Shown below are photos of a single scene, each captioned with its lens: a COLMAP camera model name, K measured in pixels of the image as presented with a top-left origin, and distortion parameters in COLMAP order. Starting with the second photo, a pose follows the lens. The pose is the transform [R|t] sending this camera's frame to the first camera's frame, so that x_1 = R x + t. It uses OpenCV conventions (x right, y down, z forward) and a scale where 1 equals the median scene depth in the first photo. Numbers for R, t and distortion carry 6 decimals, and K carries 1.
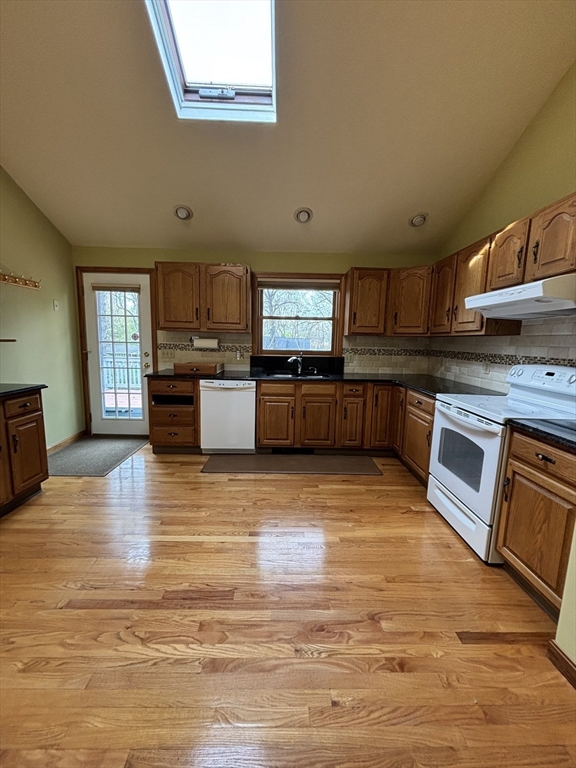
lens RADIAL K [[309.1, 0, 294.7], [0, 309.1, 382.4], [0, 0, 1]] dist [0.003050, -0.000374]
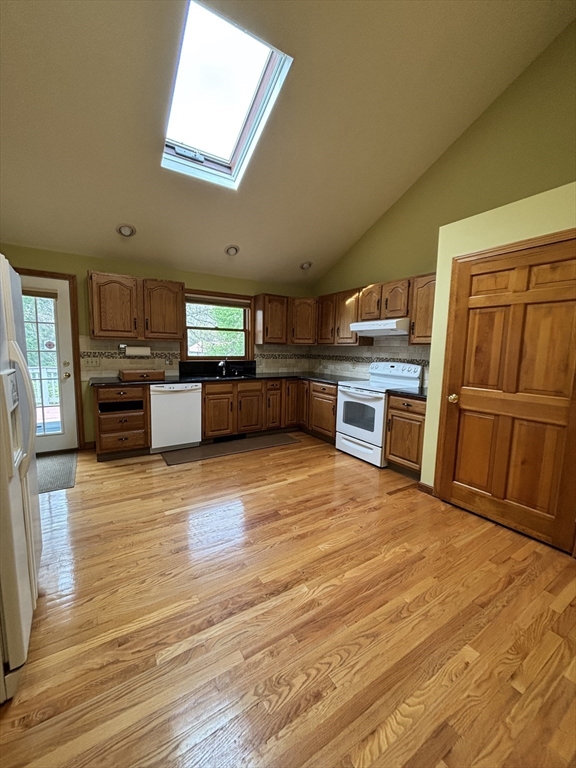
lens RADIAL K [[309.1, 0, 290.5], [0, 309.1, 383.1], [0, 0, 1]] dist [0.003050, -0.000374]
pose [[0.852889, -0.064354, 0.518111, -0.448536], [0.068274, 0.997600, 0.011522, 0.006184], [-0.517609, 0.025547, 0.855236, -0.192835]]
